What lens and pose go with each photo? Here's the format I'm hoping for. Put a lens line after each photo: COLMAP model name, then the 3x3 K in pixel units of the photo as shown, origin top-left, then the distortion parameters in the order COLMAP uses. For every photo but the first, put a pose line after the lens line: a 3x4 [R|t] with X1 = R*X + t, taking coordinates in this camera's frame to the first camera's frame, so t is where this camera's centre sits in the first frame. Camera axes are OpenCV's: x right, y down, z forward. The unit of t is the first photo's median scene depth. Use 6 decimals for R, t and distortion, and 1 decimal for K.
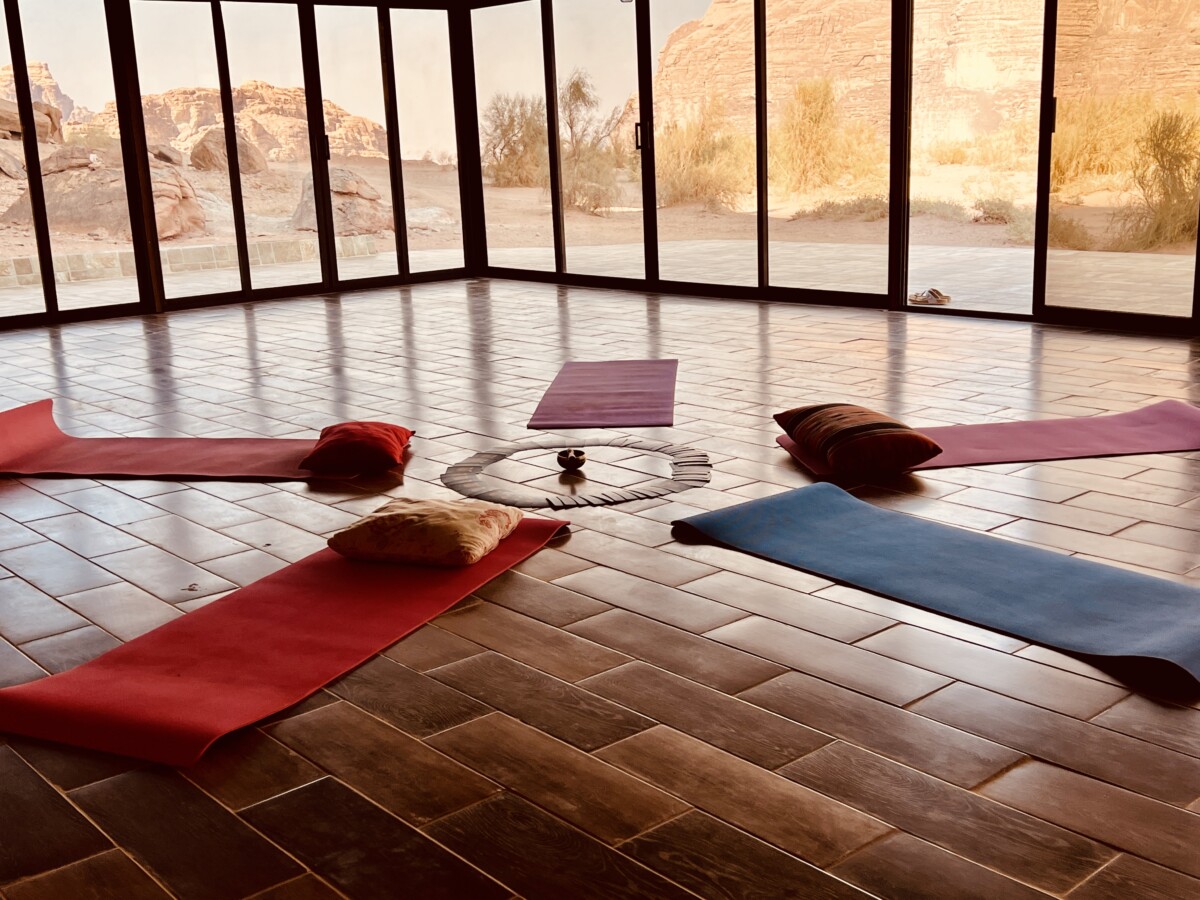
lens RADIAL K [[1360.0, 0, 599.8], [0, 1360.0, 450.4], [0, 0, 1]] dist [-0.013478, 0.000000]
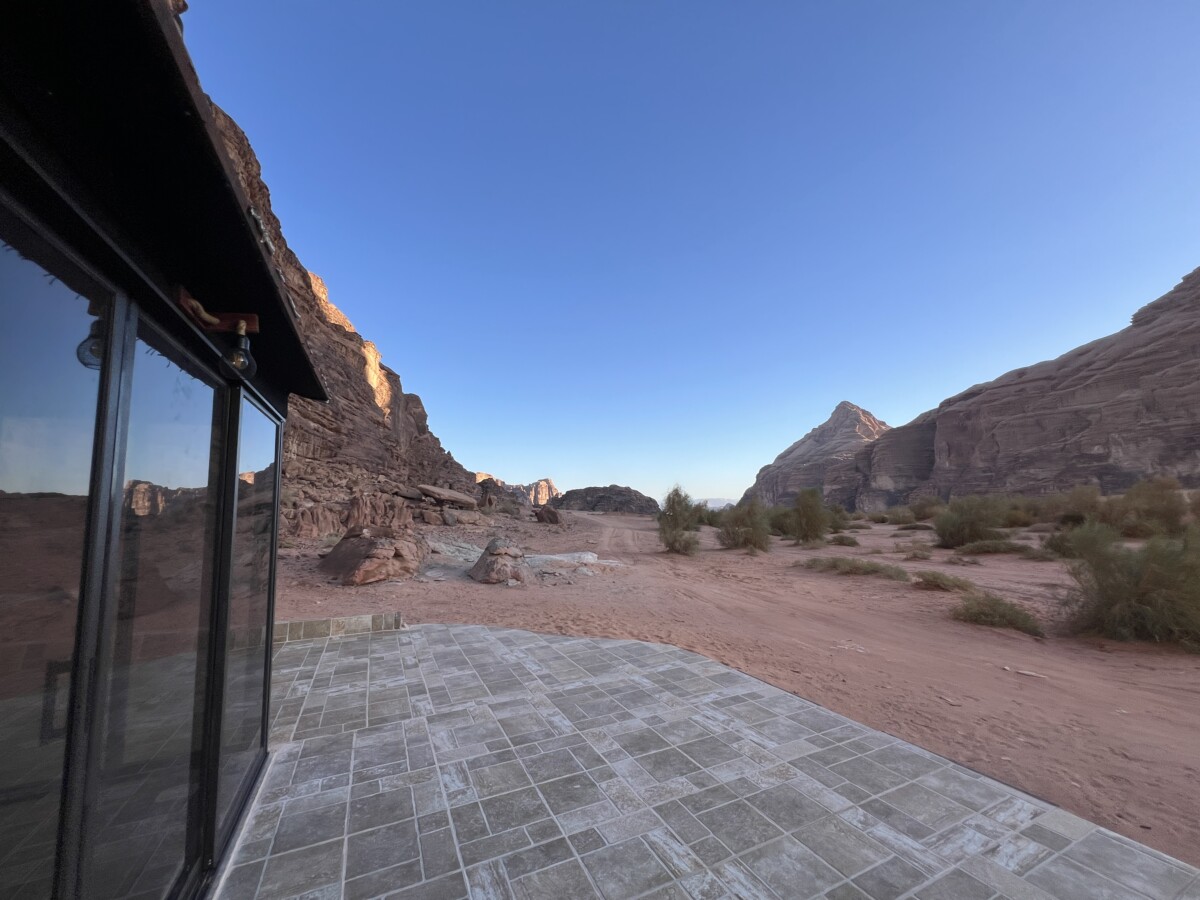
lens RADIAL K [[476.4, 0, 599.0], [0, 476.4, 453.9], [0, 0, 1]] dist [0.000669, 0.000105]
pose [[0.961449, -0.000947, -0.274980, 0.110347], [-0.087391, 0.947098, -0.308818, -0.151744], [0.260726, 0.320944, 0.910504, 0.510579]]
